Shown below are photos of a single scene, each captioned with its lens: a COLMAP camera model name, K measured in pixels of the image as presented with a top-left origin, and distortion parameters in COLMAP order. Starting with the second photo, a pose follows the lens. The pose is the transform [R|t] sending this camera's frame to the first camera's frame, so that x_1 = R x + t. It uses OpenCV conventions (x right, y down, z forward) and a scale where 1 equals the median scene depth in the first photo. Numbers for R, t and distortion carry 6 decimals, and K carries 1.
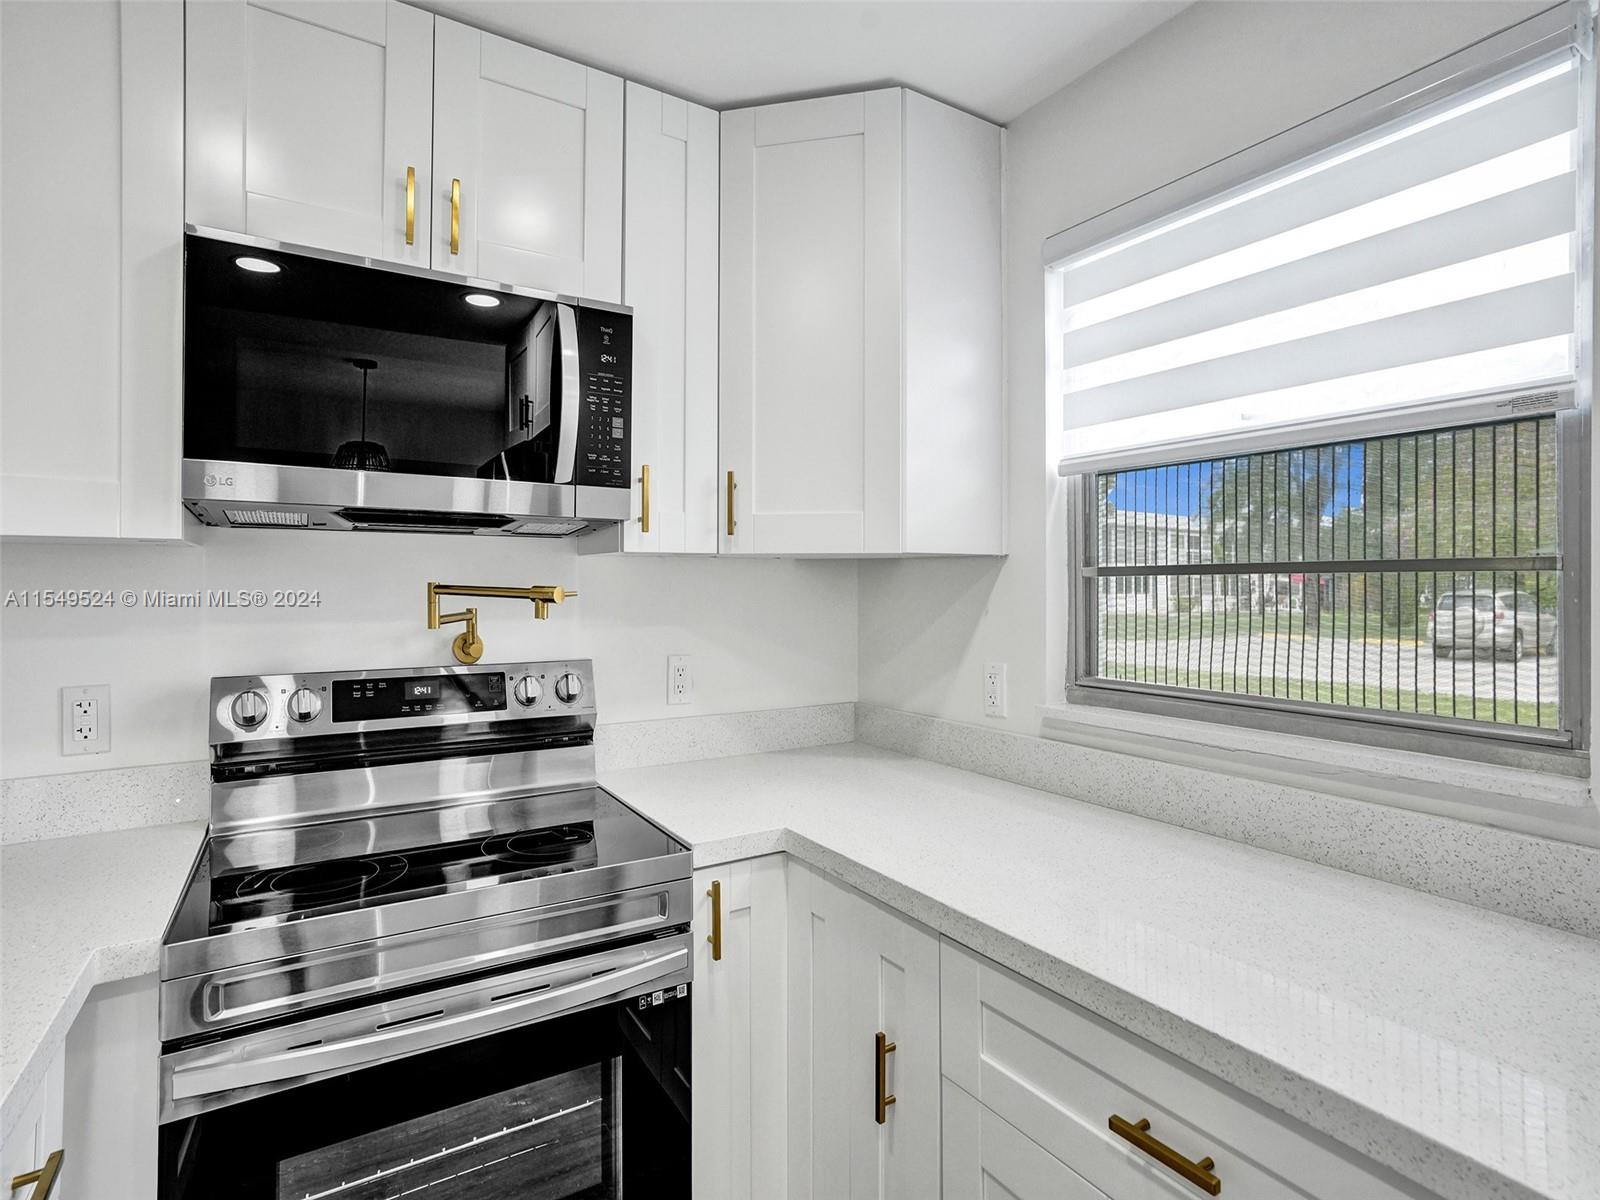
lens RADIAL K [[805.5, 0, 790.4], [0, 805.5, 577.0], [0, 0, 1]] dist [-0.042109, 0.026467]
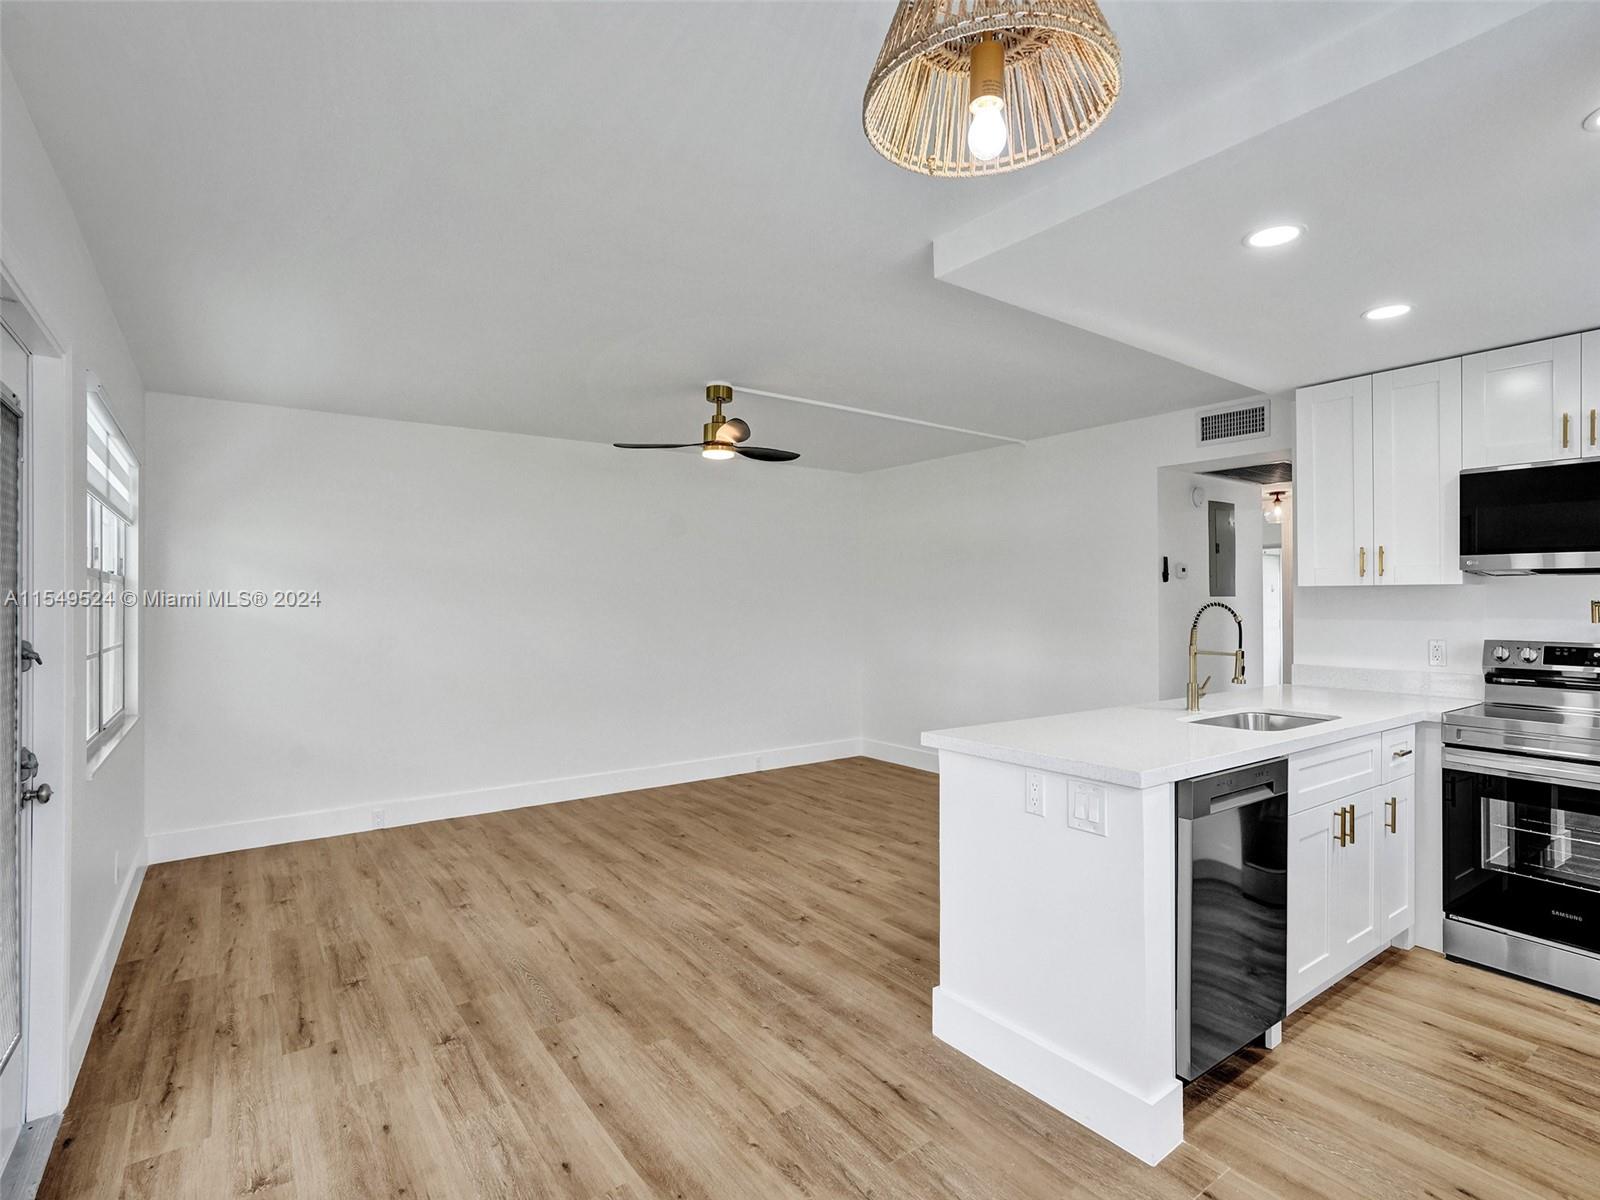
lens RADIAL K [[797.9, 0, 797.0], [0, 797.9, 595.1], [0, 0, 1]] dist [-0.044006, 0.027981]
pose [[0.072887, -0.003820, -0.997333, 1.343913], [0.007126, 0.999969, -0.003310, -0.013815], [0.997315, -0.006866, 0.072912, -1.129193]]
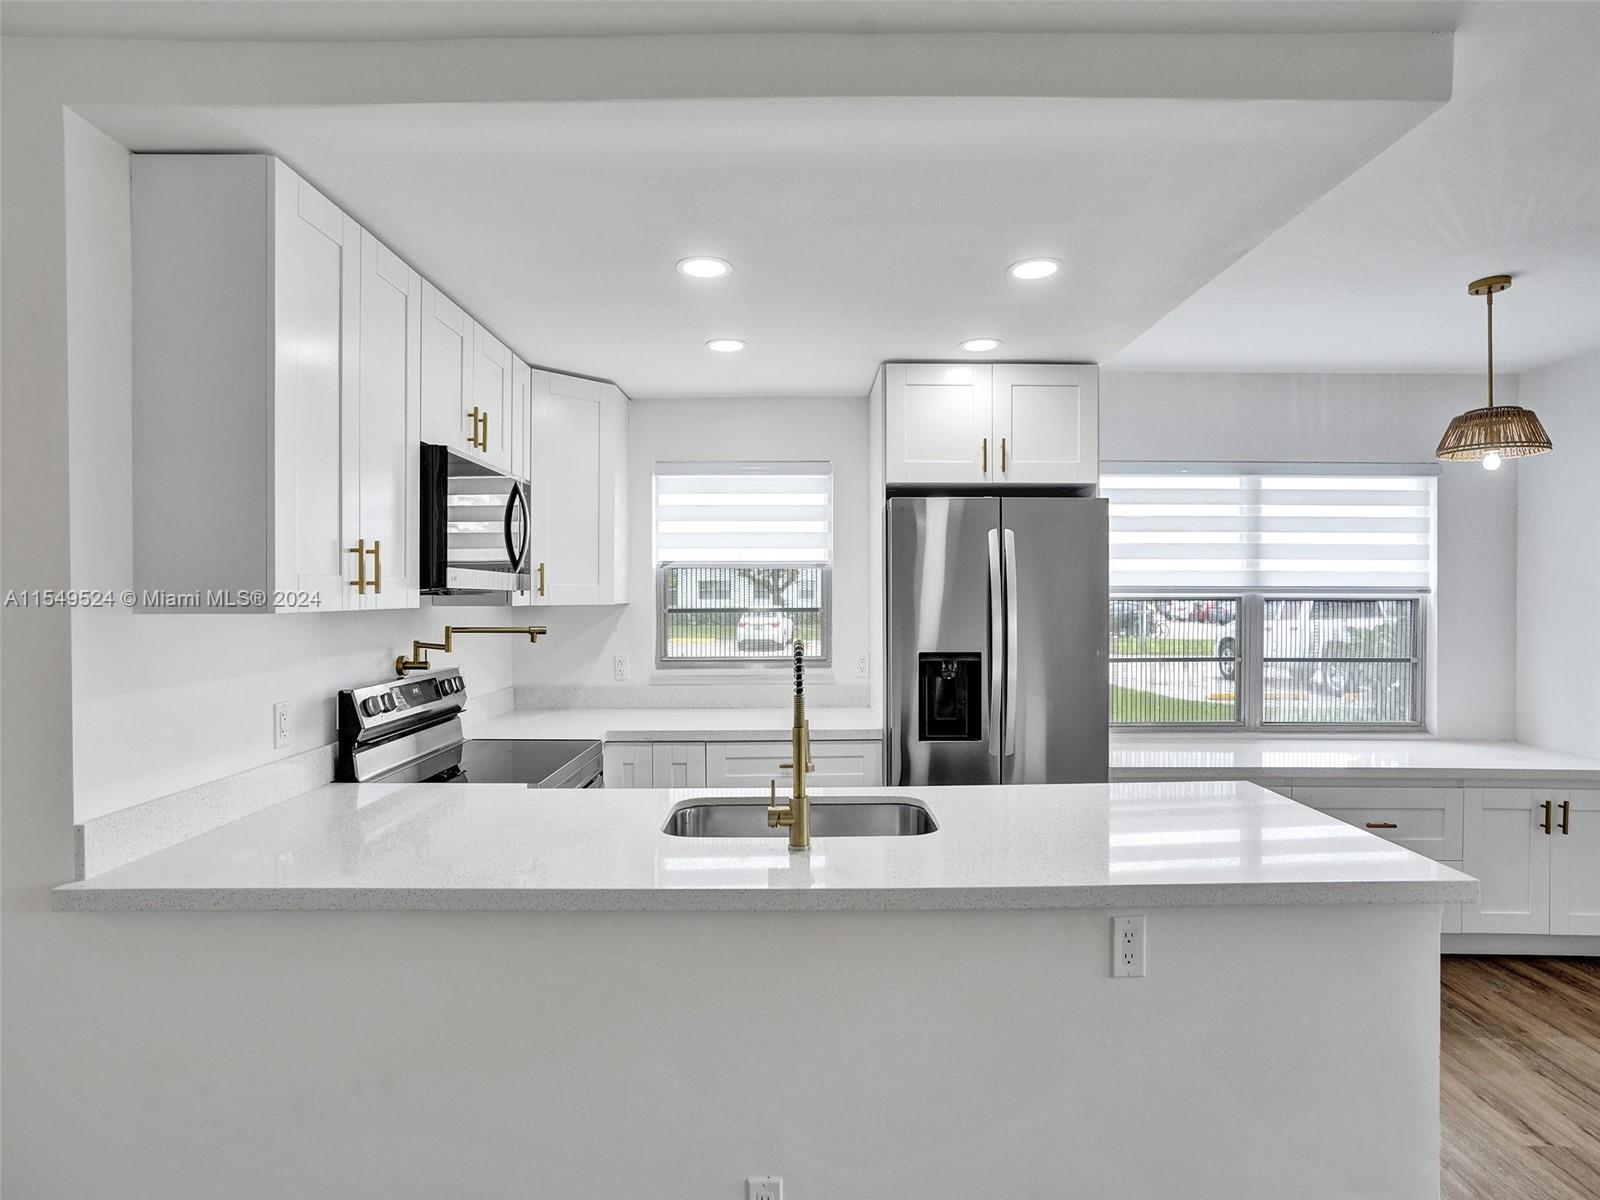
lens RADIAL K [[803.4, 0, 796.8], [0, 803.4, 596.0], [0, 0, 1]] dist [-0.033926, 0.022563]
pose [[0.521128, -0.003200, 0.853473, -1.485158], [-0.004368, 0.999970, 0.006416, -0.070642], [-0.853468, -0.007071, 0.521098, -0.558671]]
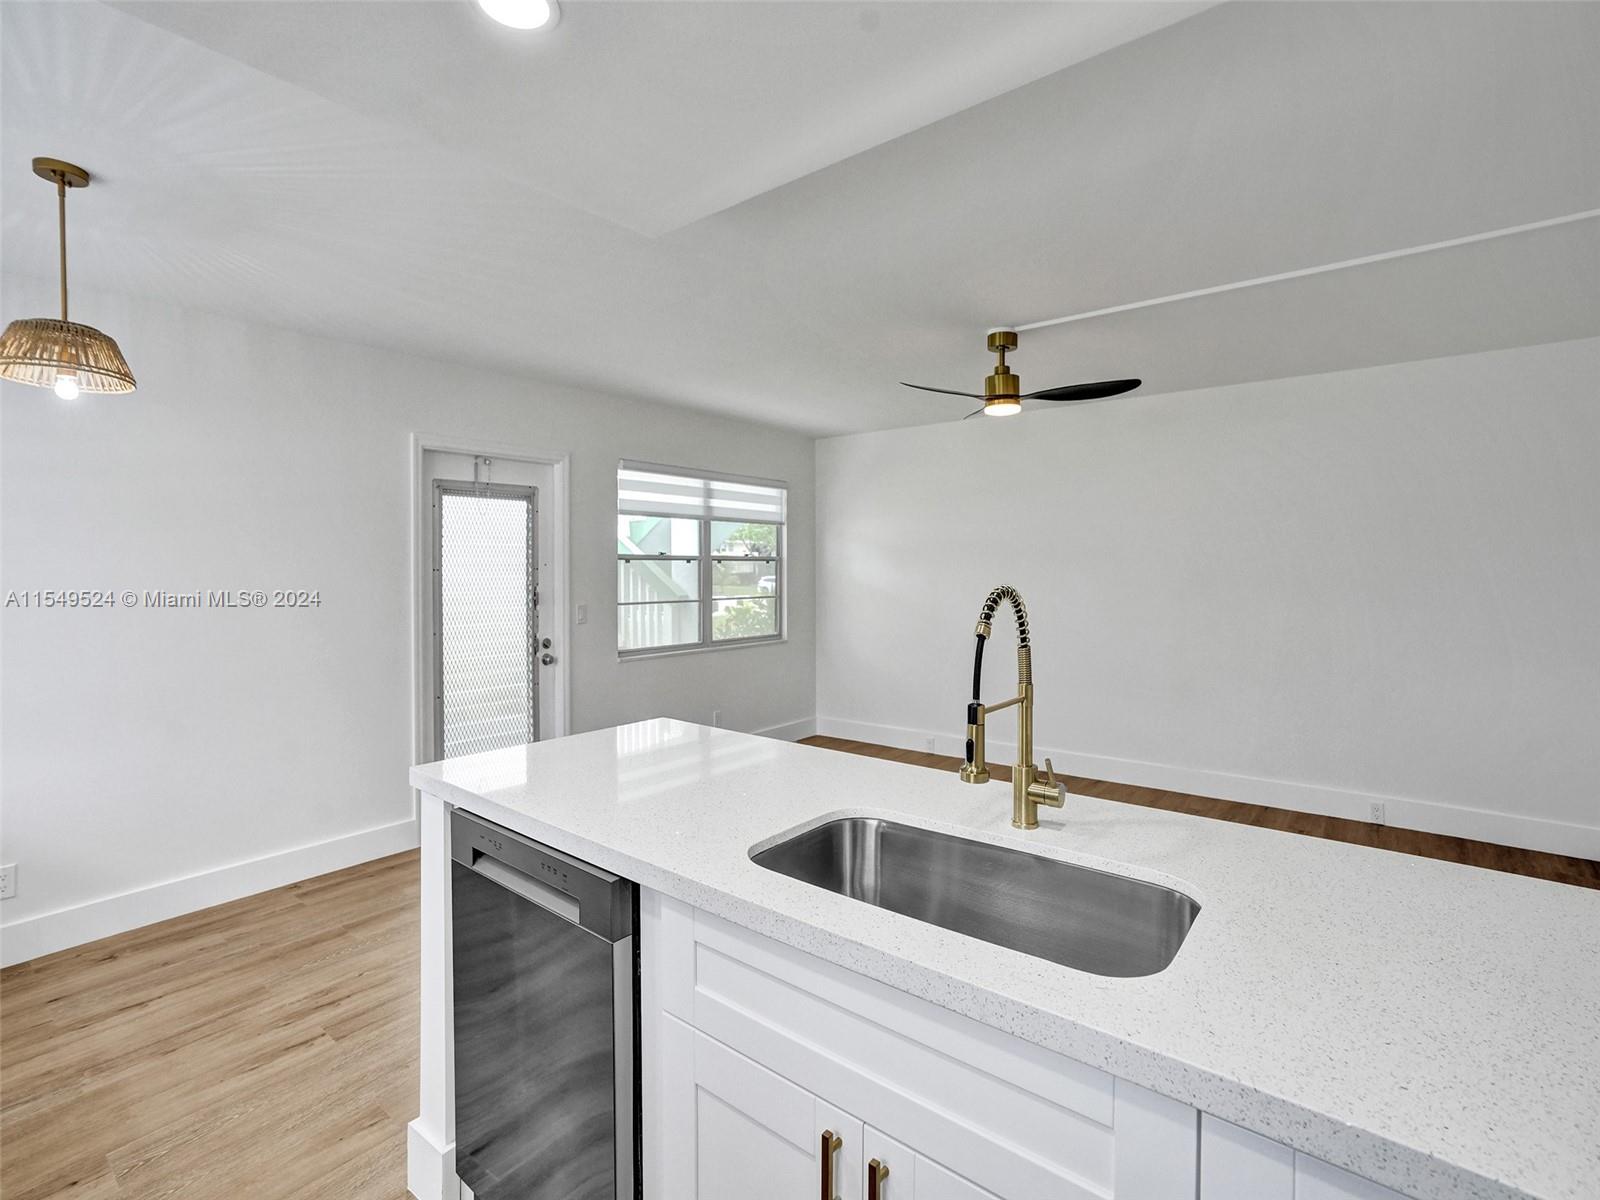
lens RADIAL K [[745.8, 0, 800.0], [0, 745.8, 600.0], [0, 0, 1]] dist [-0.048091, 0.026156]
pose [[-0.941291, 0.021438, -0.336916, -0.050890], [0.008011, 0.999119, 0.041192, -0.029926], [0.337502, 0.036075, -0.940633, 0.685172]]
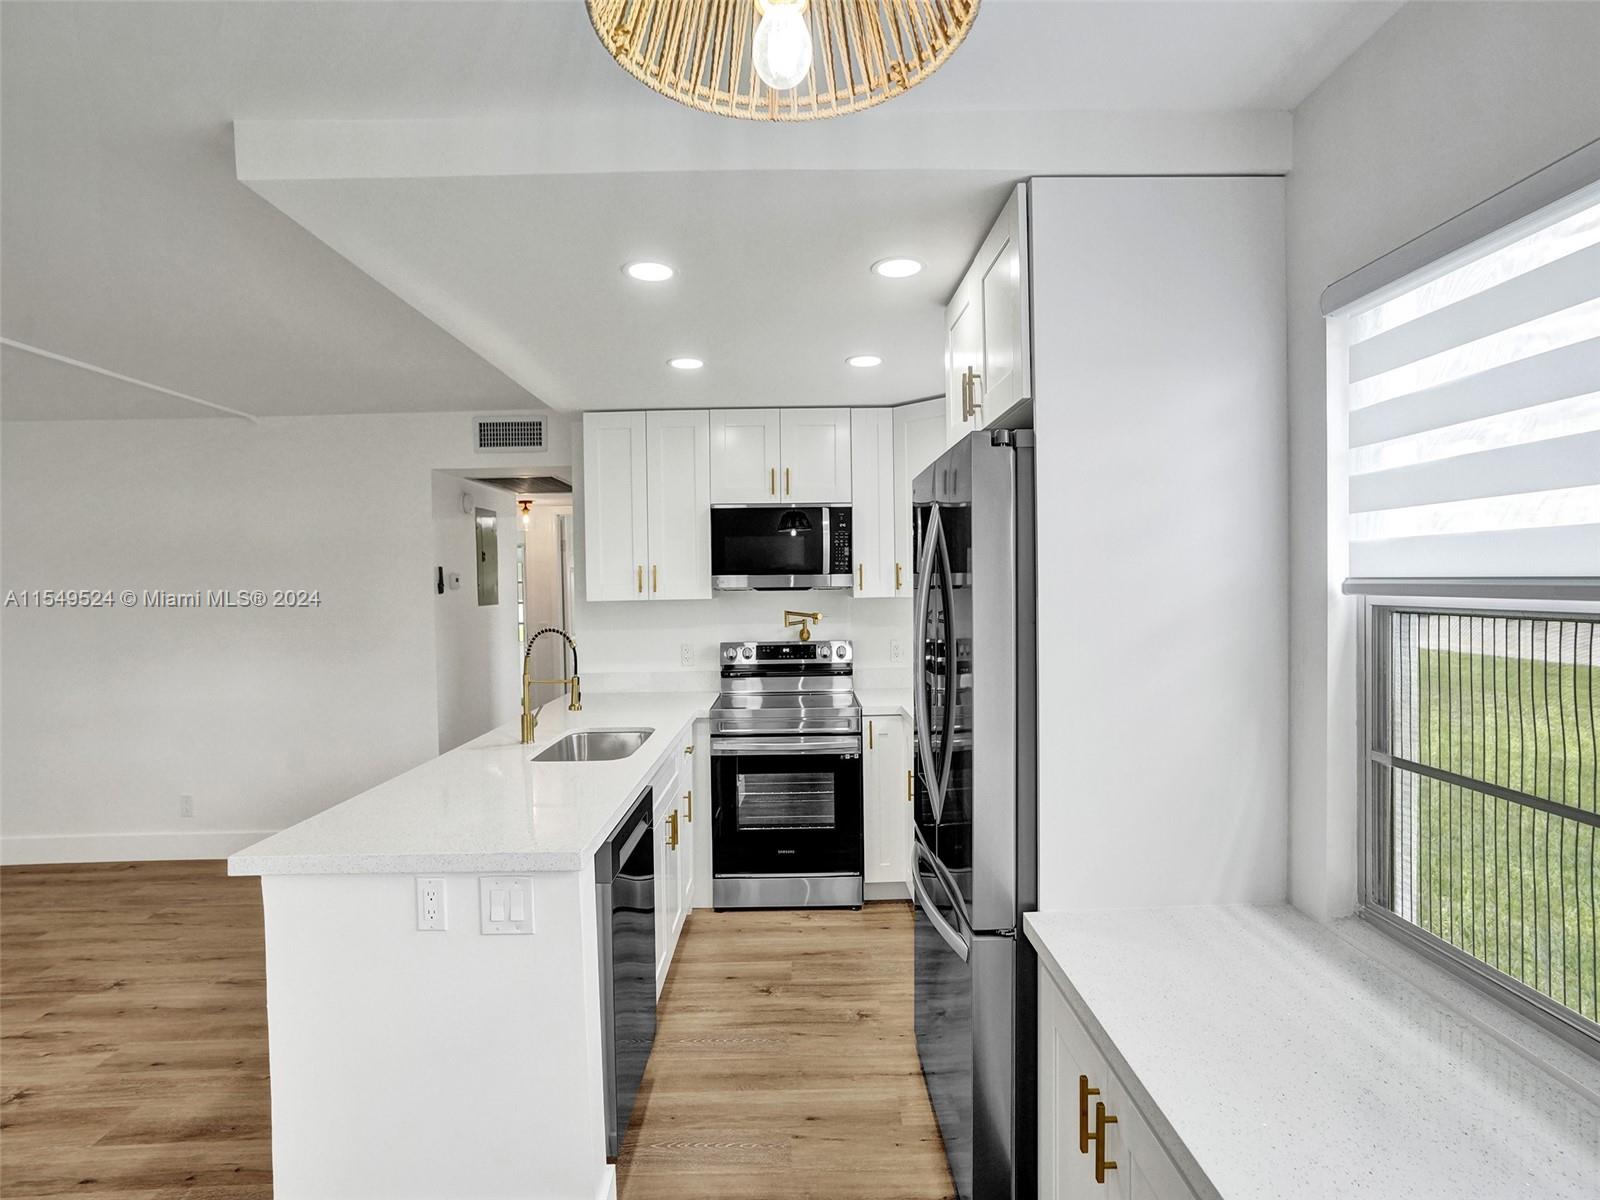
lens RADIAL K [[803.4, 0, 796.8], [0, 803.4, 596.0], [0, 0, 1]] dist [-0.033926, 0.022563]
pose [[0.854089, -0.002904, -0.520119, 0.971357], [0.018676, 0.999511, 0.025087, -0.105854], [0.519791, -0.031140, 0.853726, -1.272900]]
